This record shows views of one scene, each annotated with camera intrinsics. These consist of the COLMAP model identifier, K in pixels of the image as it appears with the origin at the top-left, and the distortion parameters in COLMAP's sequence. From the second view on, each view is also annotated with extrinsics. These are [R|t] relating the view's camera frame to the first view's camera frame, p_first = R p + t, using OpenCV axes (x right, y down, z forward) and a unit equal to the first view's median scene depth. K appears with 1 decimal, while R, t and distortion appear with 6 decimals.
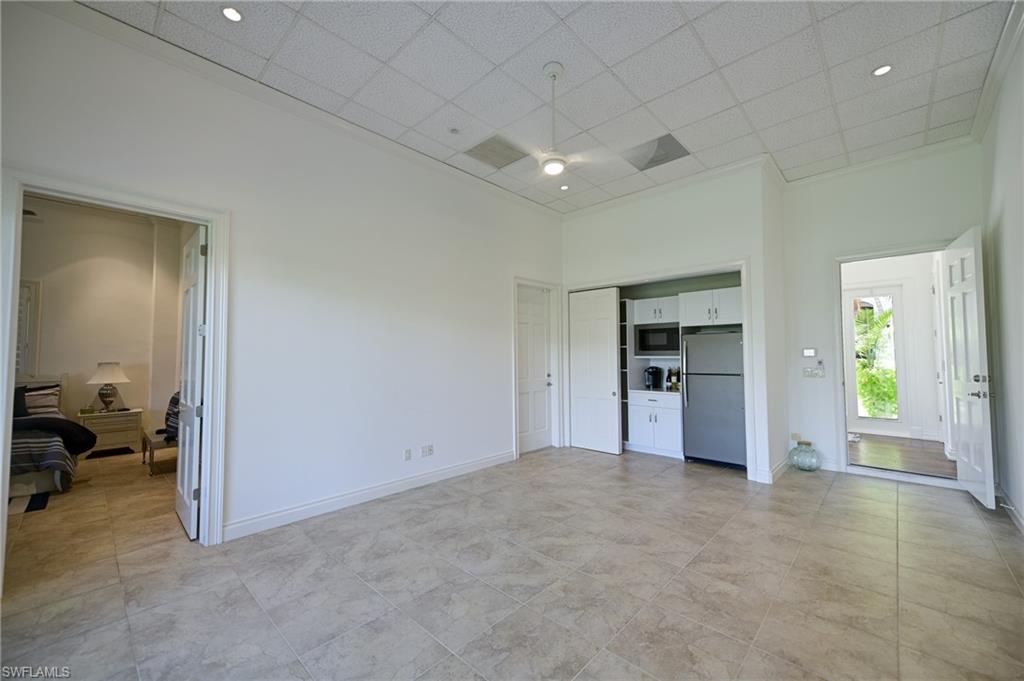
lens RADIAL K [[399.7, 0, 509.2], [0, 399.7, 341.4], [0, 0, 1]] dist [0.017883, 0.000052]
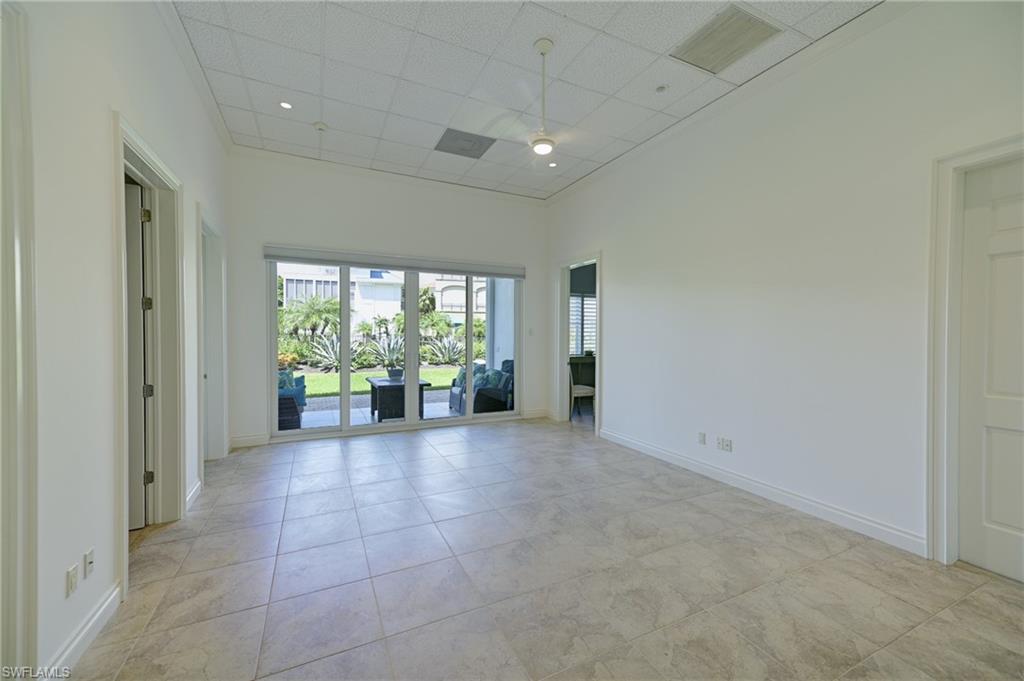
lens RADIAL K [[399.7, 0, 512.4], [0, 399.7, 336.2], [0, 0, 1]] dist [0.017883, 0.000052]
pose [[-0.352435, 0.009669, -0.935786, 0.815140], [0.039104, 0.999225, -0.004403, 0.027651], [0.935019, -0.038145, -0.352540, 0.945312]]
